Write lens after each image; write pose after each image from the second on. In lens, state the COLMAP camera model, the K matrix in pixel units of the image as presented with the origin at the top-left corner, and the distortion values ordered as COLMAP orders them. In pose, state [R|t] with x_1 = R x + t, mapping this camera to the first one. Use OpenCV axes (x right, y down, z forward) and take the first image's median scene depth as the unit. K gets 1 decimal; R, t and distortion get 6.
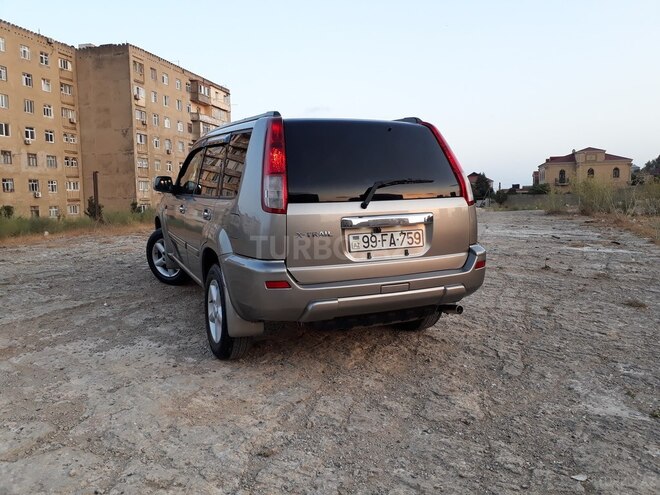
lens RADIAL K [[518.1, 0, 330.0], [0, 518.1, 247.5], [0, 0, 1]] dist [0.077822, -0.120417]
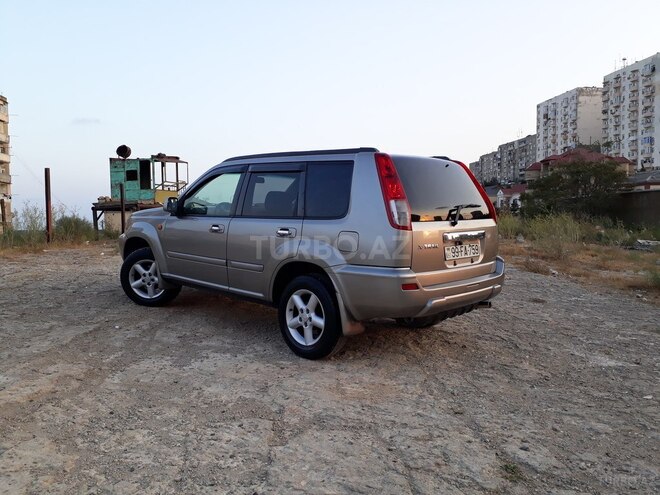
lens RADIAL K [[518.1, 0, 330.0], [0, 518.1, 247.5], [0, 0, 1]] dist [0.077822, -0.120417]
pose [[0.929304, -0.012151, 0.369116, -0.687564], [0.029541, 0.998702, -0.041498, 0.021637], [-0.368133, 0.049469, 0.928456, -0.086583]]
